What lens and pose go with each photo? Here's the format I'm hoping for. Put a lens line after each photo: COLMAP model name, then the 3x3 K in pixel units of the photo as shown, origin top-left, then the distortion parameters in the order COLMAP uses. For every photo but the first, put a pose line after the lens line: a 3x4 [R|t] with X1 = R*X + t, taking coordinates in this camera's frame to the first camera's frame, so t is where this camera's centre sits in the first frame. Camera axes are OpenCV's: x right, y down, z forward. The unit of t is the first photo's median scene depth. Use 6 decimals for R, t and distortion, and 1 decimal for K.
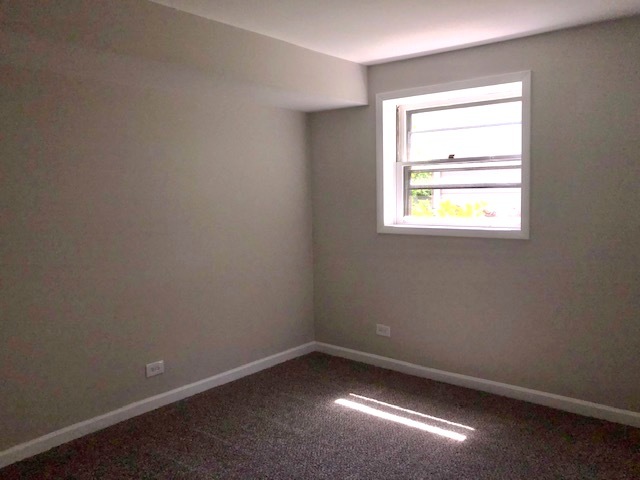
lens RADIAL K [[527.7, 0, 319.0], [0, 527.7, 234.4], [0, 0, 1]] dist [0.018191, -0.007599]
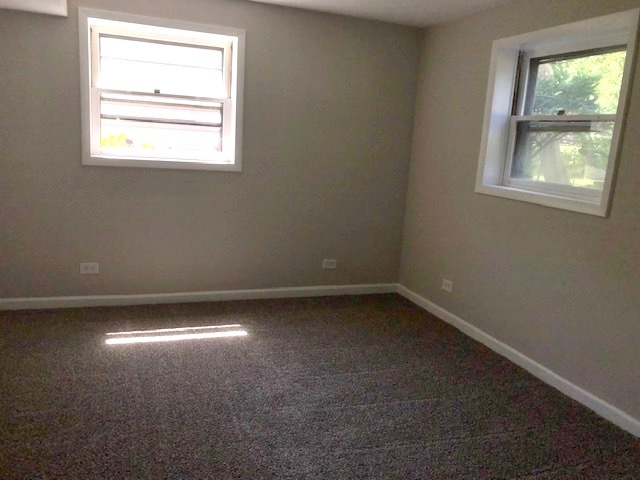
lens RADIAL K [[548.8, 0, 320.0], [0, 548.8, 240.0], [0, 0, 1]] dist [0.018388, -0.007154]
pose [[0.496283, -0.114786, 0.860539, -0.598432], [-0.006841, 0.990673, 0.136090, -0.007067], [-0.868134, -0.073426, 0.490869, 0.183929]]
